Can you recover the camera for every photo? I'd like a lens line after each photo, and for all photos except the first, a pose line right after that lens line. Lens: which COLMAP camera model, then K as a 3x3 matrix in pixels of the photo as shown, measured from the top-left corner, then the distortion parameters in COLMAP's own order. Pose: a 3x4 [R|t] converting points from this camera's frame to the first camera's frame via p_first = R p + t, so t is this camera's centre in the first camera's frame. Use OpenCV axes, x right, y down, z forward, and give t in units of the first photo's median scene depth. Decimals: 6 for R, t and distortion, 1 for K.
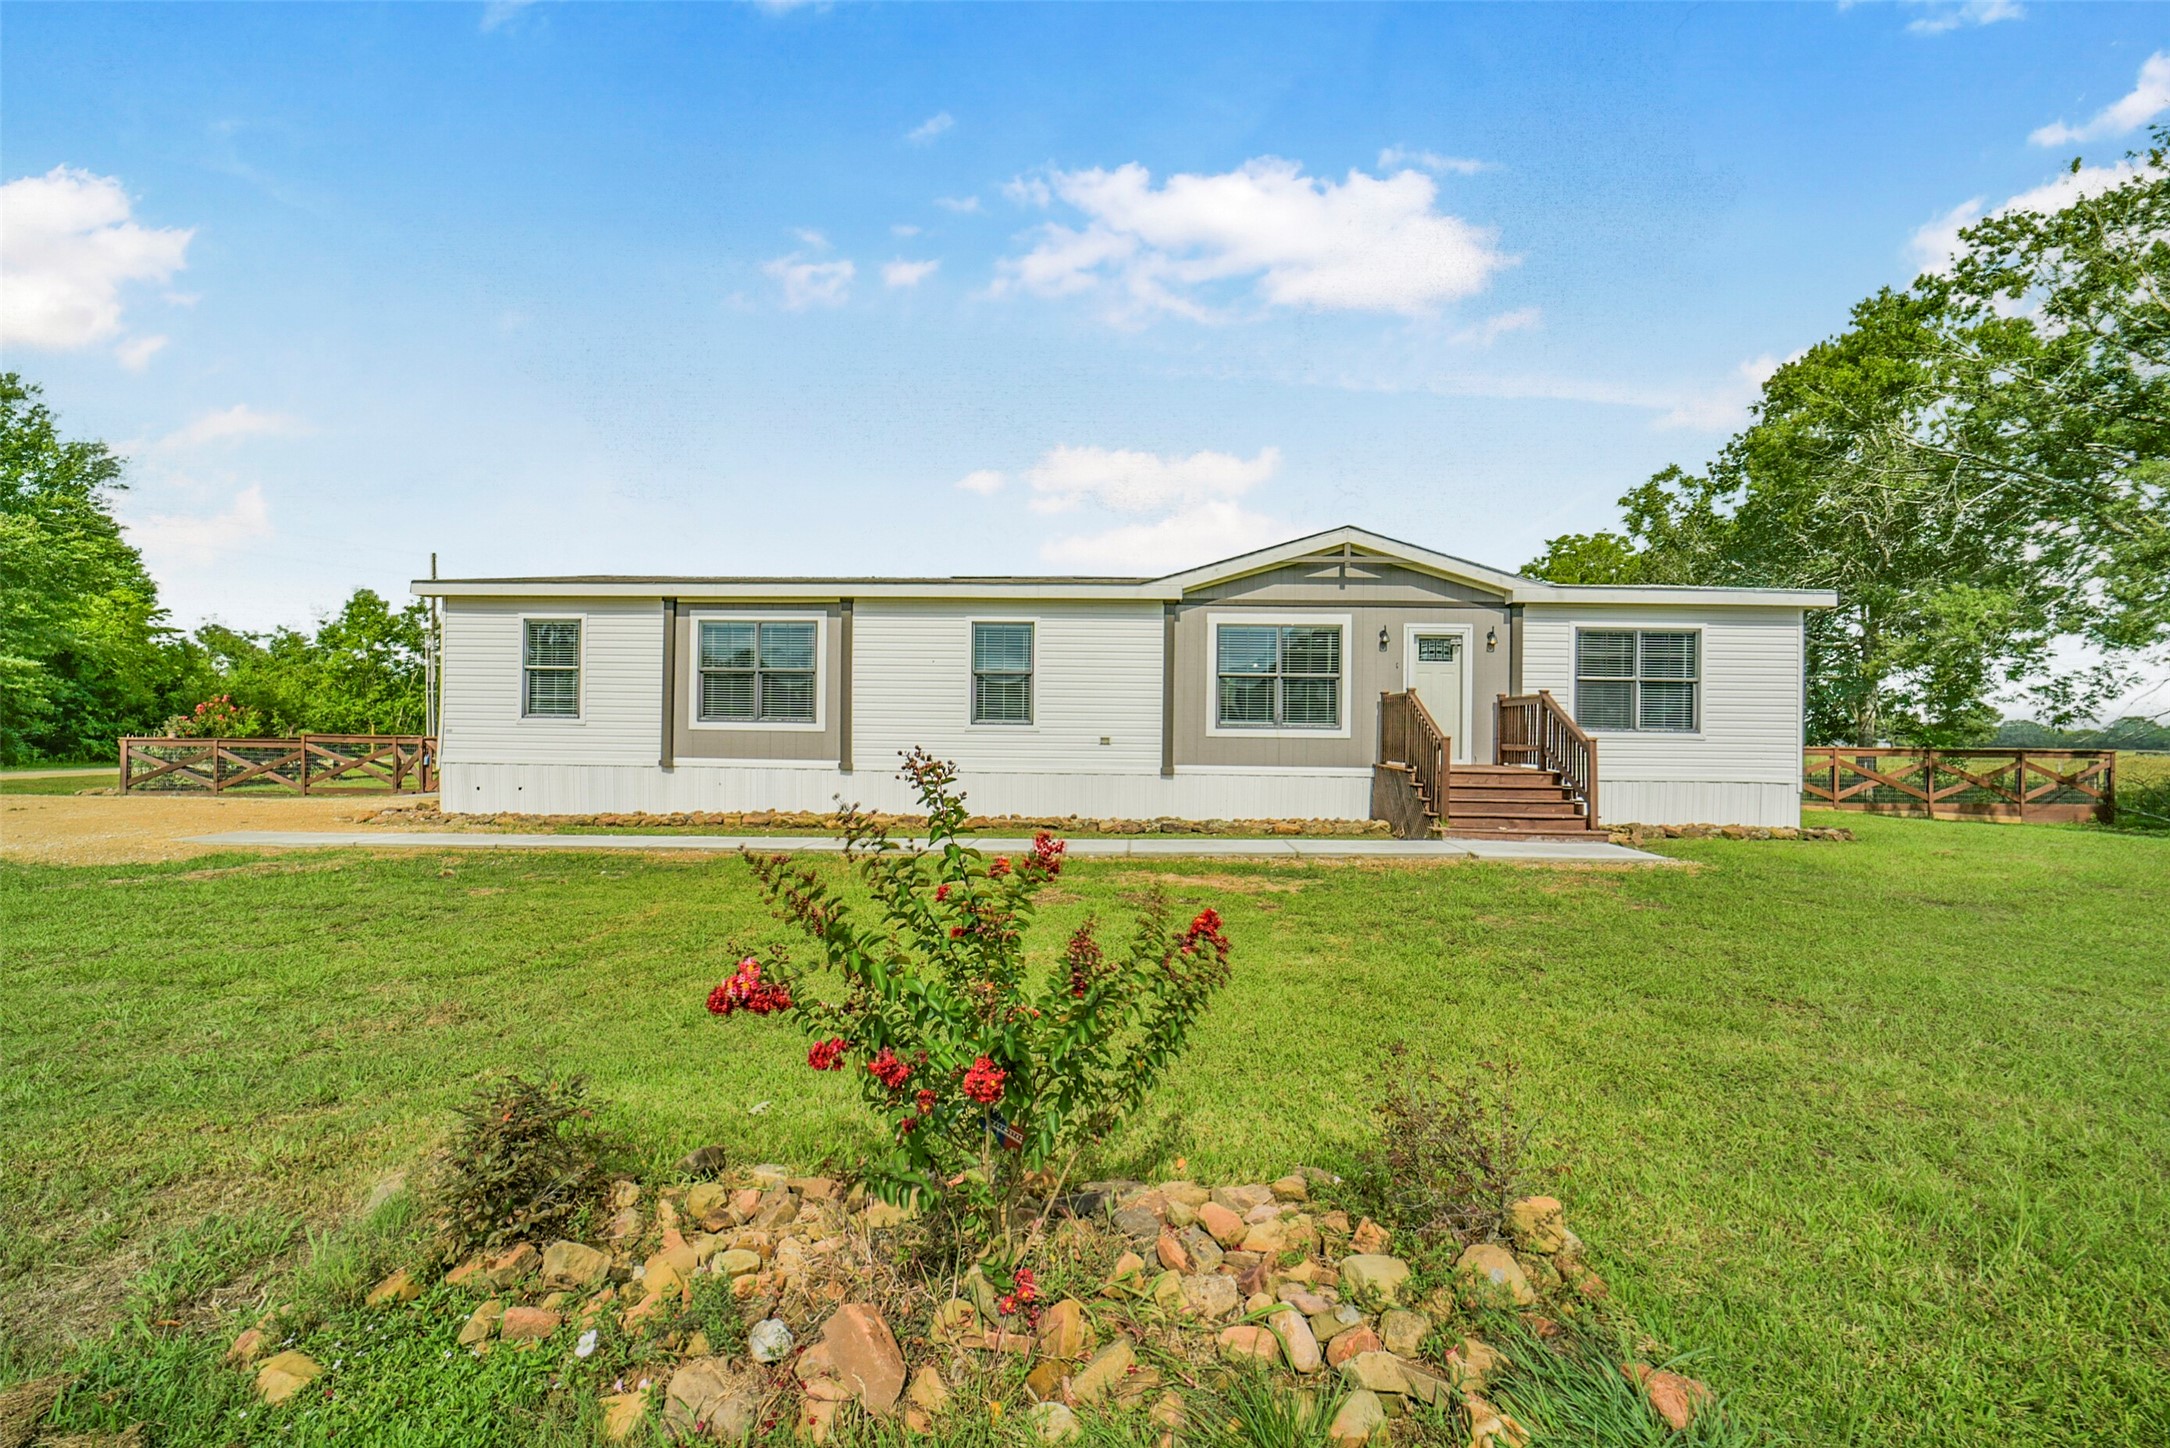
lens RADIAL K [[844.0, 0, 1088.5], [0, 844.0, 736.0], [0, 0, 1]] dist [-0.027204, 0.005249]
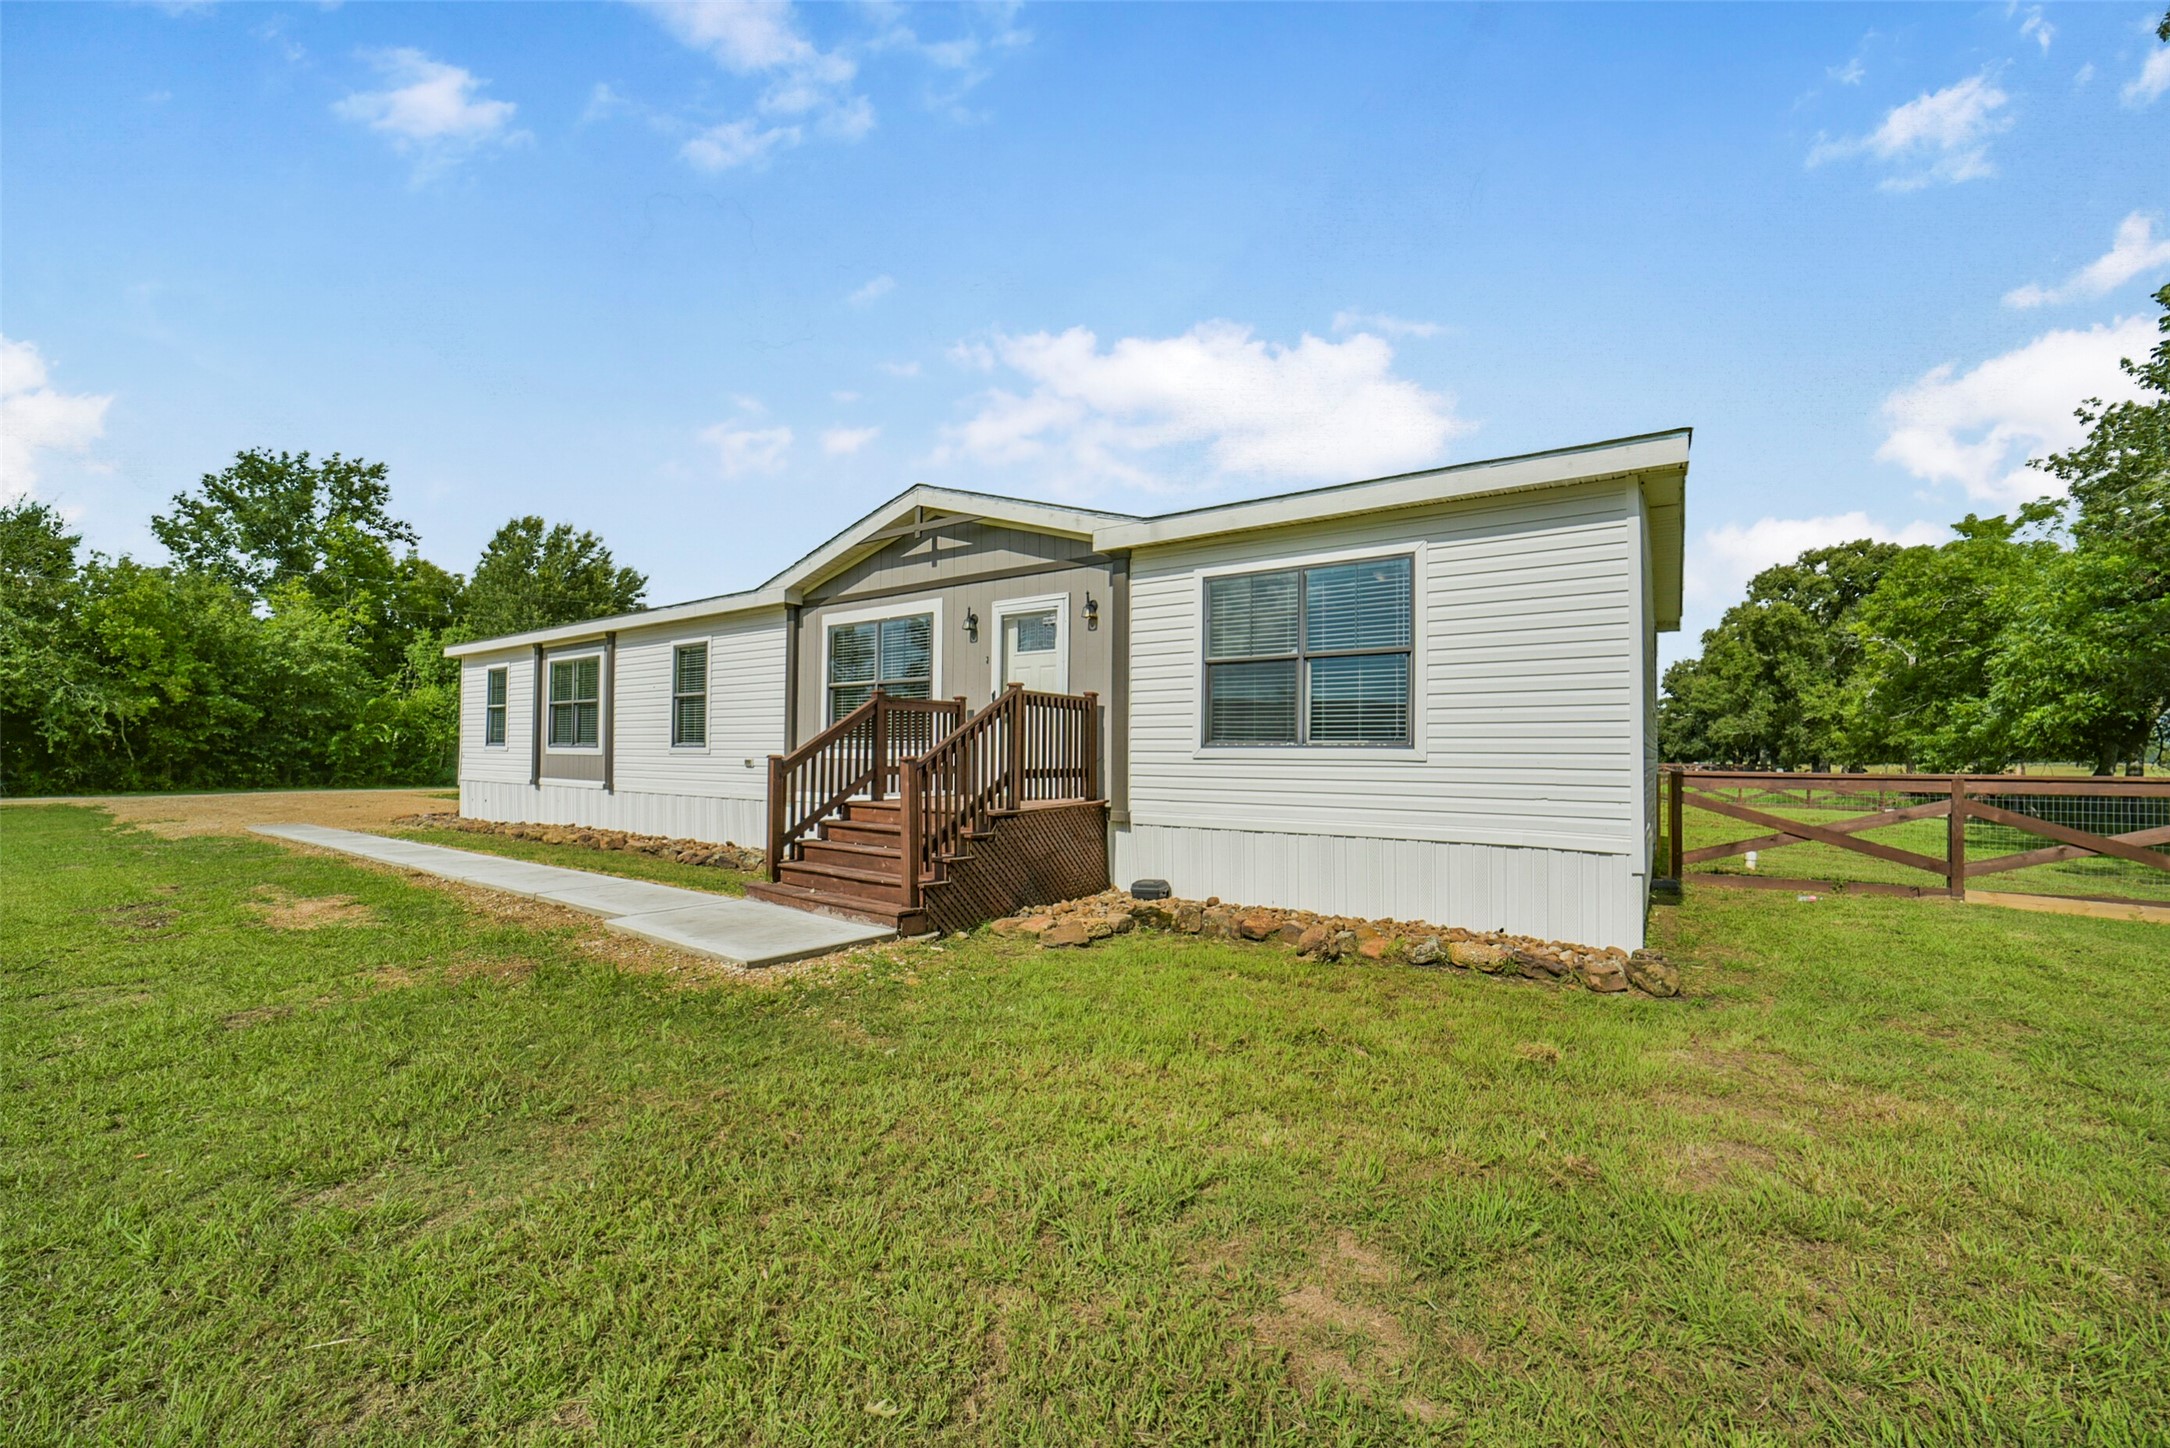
lens RADIAL K [[849.9, 0, 1082.5], [0, 849.9, 751.3], [0, 0, 1]] dist [-0.031981, 0.000149]
pose [[0.834818, -0.008414, -0.550462, 0.841948], [0.000739, 0.999899, -0.014163, 0.005982], [0.550526, 0.011417, 0.834740, 0.427539]]
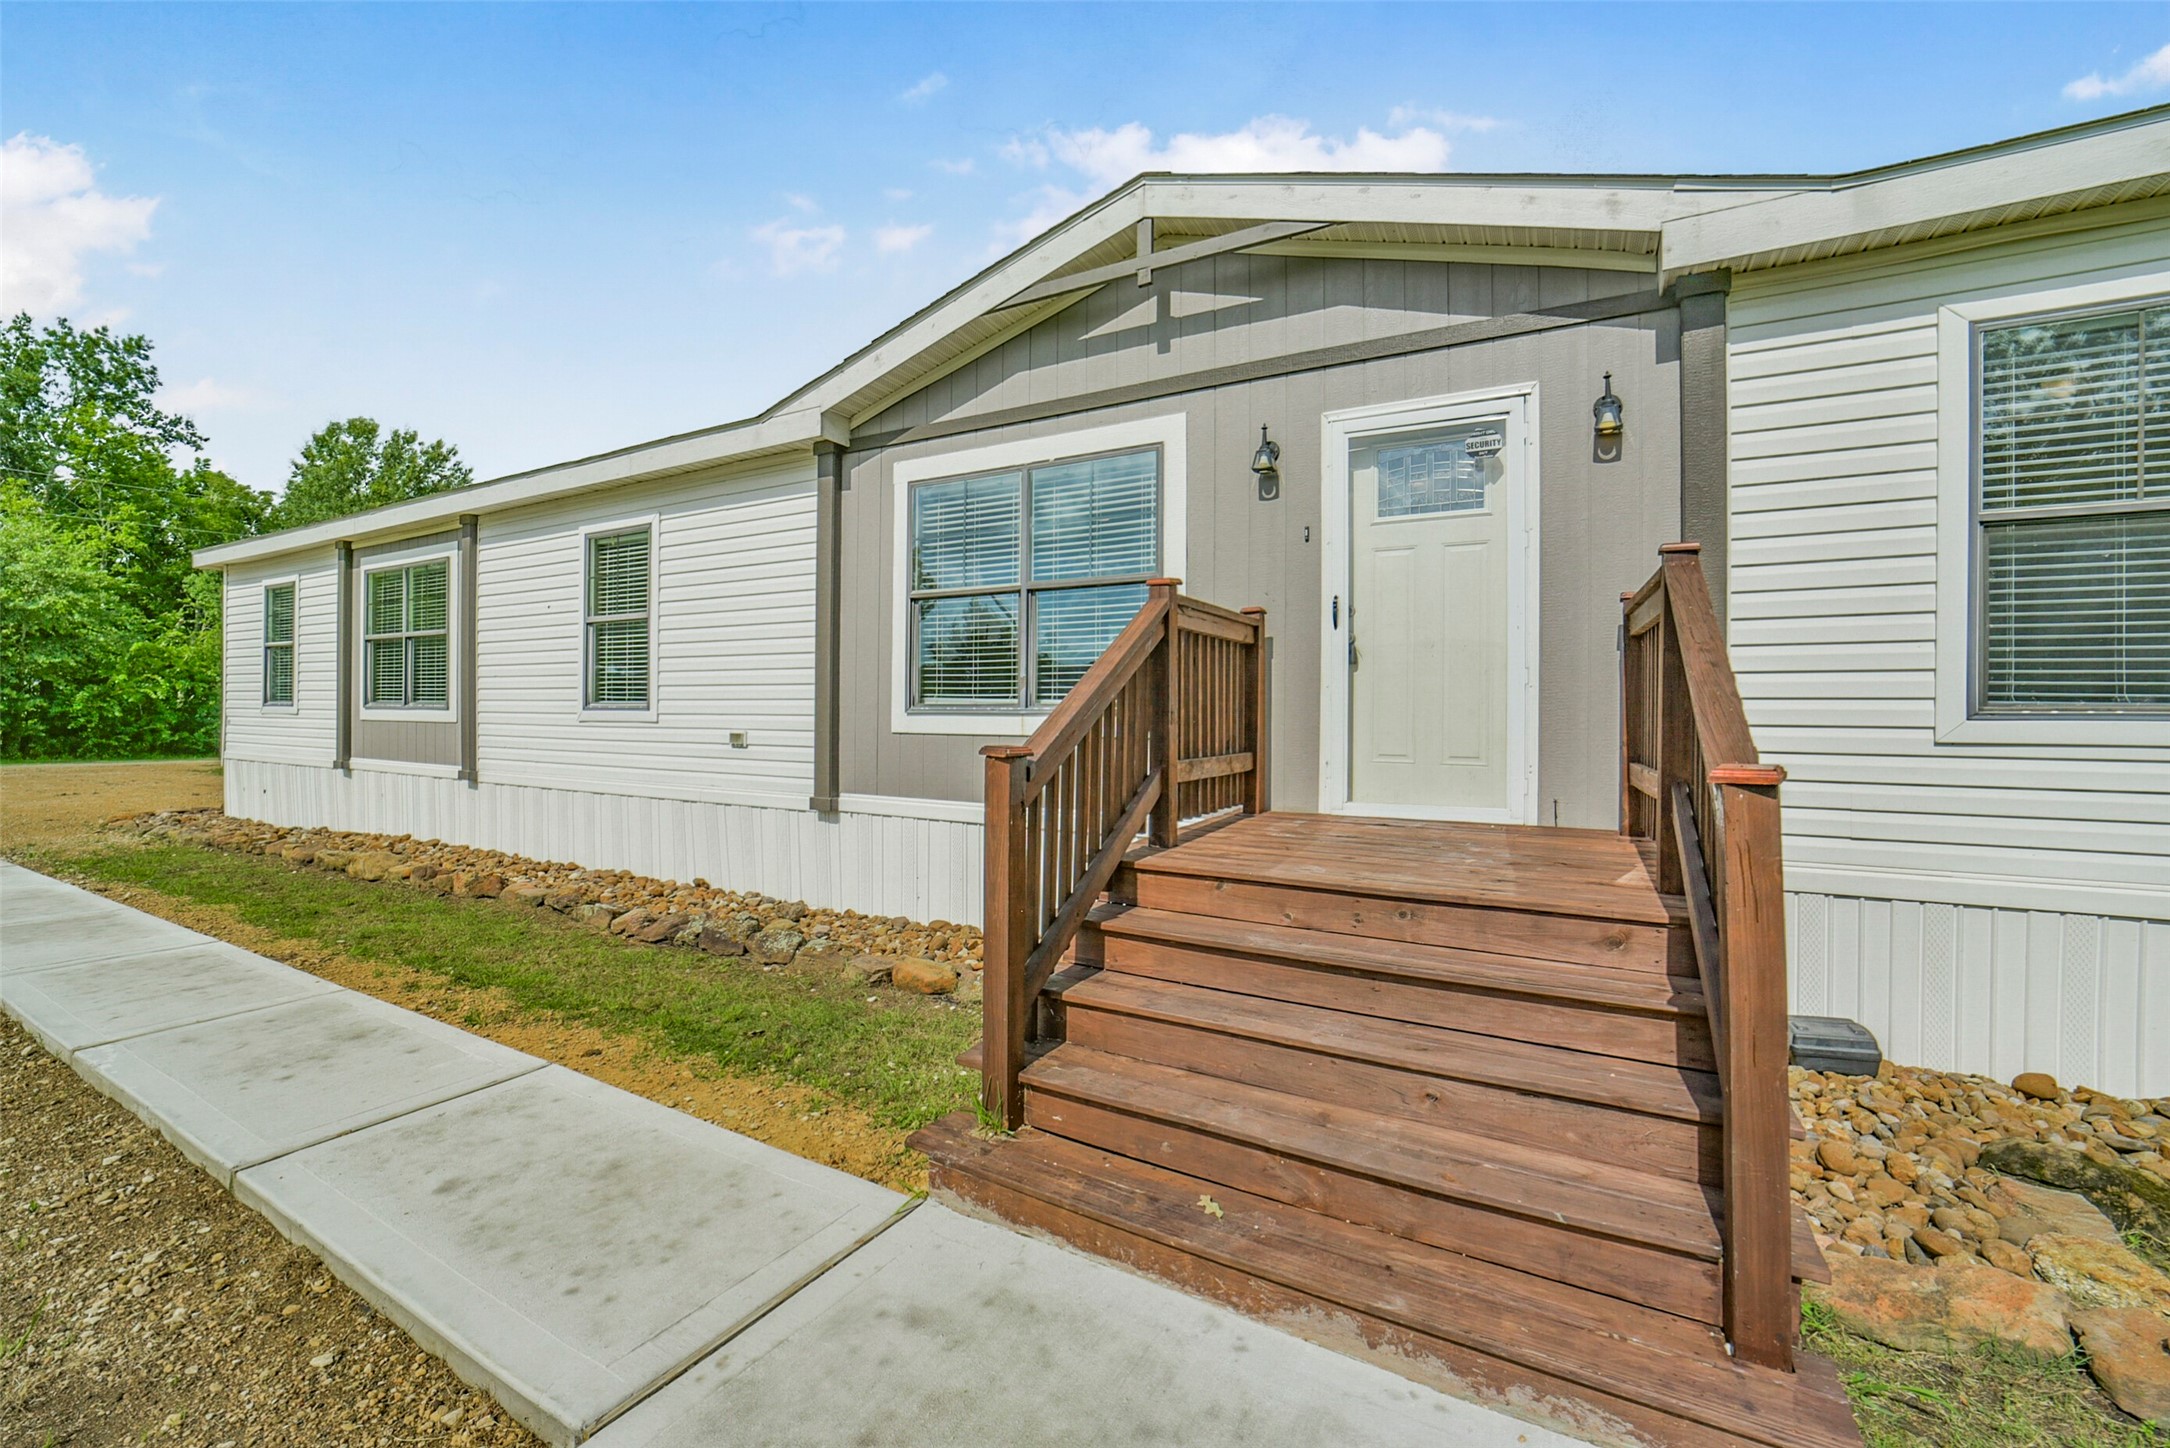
lens RADIAL K [[863.2, 0, 1084.9], [0, 863.2, 742.9], [0, 0, 1]] dist [-0.026577, 0.004421]
pose [[0.890703, 0.011051, -0.454451, 0.449960], [-0.001907, 0.999786, 0.020575, -0.003805], [0.454582, -0.017459, 0.890534, 0.631208]]
